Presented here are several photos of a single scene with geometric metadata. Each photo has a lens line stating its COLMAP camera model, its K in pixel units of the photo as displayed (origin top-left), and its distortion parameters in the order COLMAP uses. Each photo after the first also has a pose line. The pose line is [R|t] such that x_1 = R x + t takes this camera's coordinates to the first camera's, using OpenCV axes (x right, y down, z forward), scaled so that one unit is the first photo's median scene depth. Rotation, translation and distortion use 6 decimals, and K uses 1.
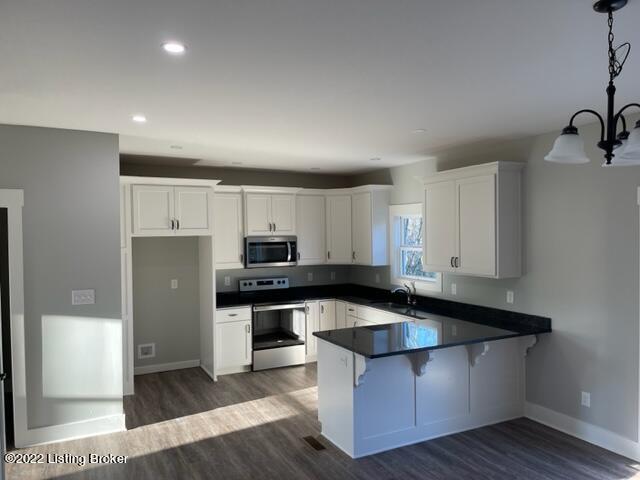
lens RADIAL K [[489.4, 0, 321.2], [0, 489.4, 233.1], [0, 0, 1]] dist [0.073346, -0.095948]
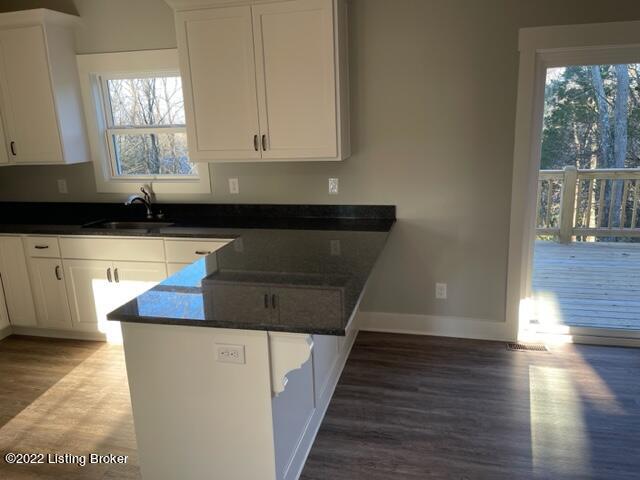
lens RADIAL K [[489.4, 0, 321.2], [0, 489.4, 233.1], [0, 0, 1]] dist [0.073346, -0.095948]
pose [[0.650618, -0.180877, 0.737550, -0.184795], [0.027642, 0.976217, 0.215024, 0.040109], [-0.758902, -0.119511, 0.640145, 0.533833]]
